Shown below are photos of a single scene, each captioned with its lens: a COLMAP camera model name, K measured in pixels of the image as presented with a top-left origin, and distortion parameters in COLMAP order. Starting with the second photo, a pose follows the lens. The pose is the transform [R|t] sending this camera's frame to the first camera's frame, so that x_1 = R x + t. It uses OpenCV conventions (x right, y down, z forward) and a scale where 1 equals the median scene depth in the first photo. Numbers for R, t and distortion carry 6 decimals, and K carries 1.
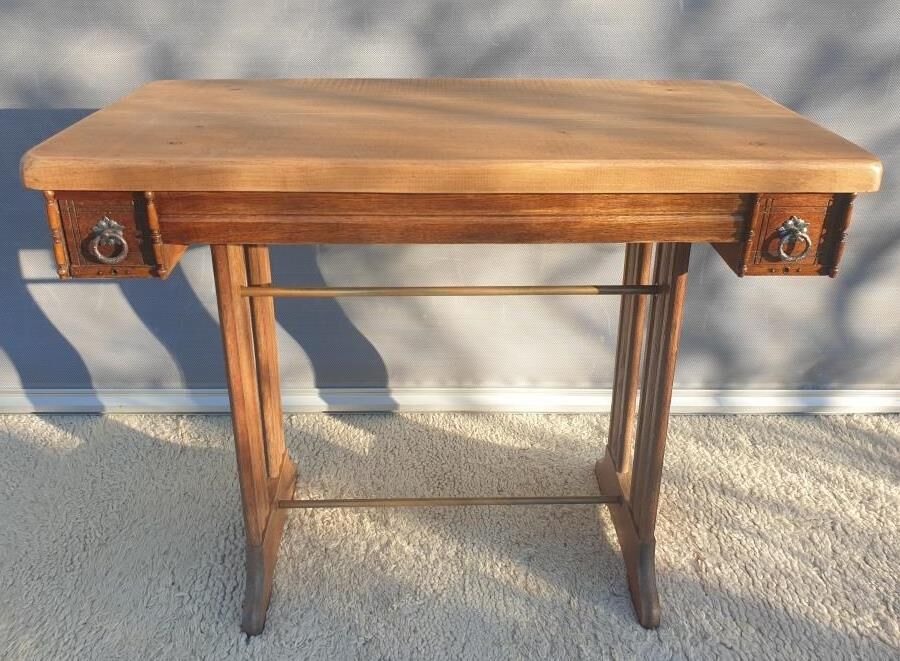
lens RADIAL K [[820.3, 0, 463.5], [0, 820.3, 288.2], [0, 0, 1]] dist [0.007367, 0.001396]
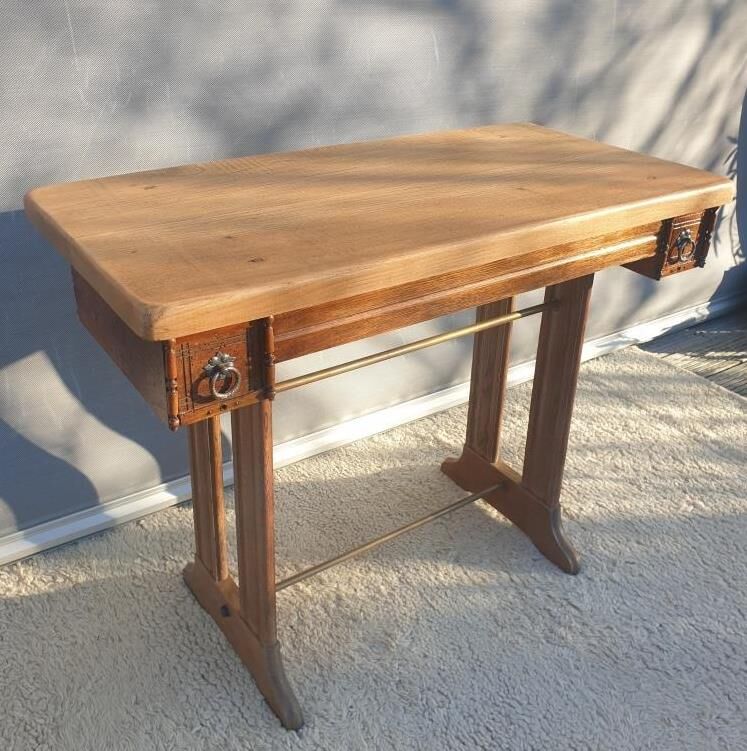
lens RADIAL K [[837.0, 0, 395.2], [0, 837.0, 331.6], [0, 0, 1]] dist [0.006592, -0.009353]
pose [[0.827632, -0.227008, 0.513315, -0.516129], [0.201179, 0.973772, 0.106274, -0.116475], [-0.523977, 0.015312, 0.851595, 0.063653]]
